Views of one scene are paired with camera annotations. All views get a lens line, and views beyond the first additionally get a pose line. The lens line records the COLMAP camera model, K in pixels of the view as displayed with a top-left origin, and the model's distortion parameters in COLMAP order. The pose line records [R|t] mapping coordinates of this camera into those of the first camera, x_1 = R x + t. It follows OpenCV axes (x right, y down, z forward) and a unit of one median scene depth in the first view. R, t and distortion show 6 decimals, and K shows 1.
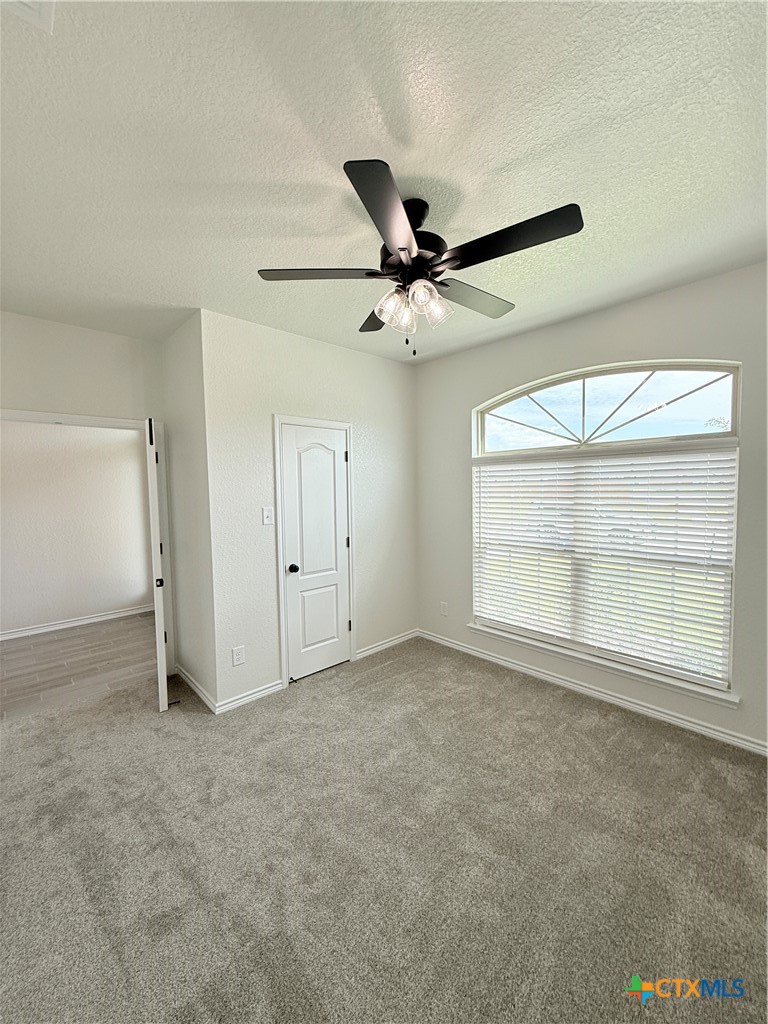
lens RADIAL K [[410.7, 0, 389.3], [0, 410.7, 508.9], [0, 0, 1]] dist [-0.001949, -0.000223]
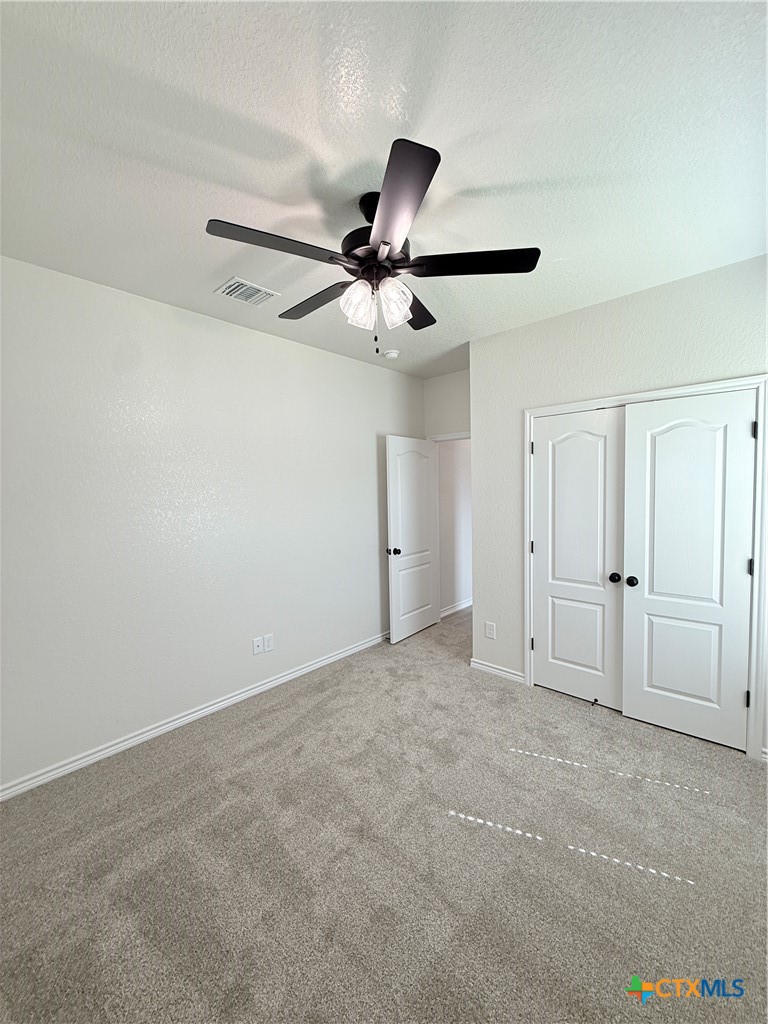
lens RADIAL K [[410.7, 0, 389.3], [0, 410.7, 508.9], [0, 0, 1]] dist [-0.001949, -0.000223]
pose [[0.095934, 0.076808, -0.992420, 0.500982], [-0.037222, 0.996598, 0.073533, -0.036795], [0.994691, 0.029886, 0.098466, 0.420950]]
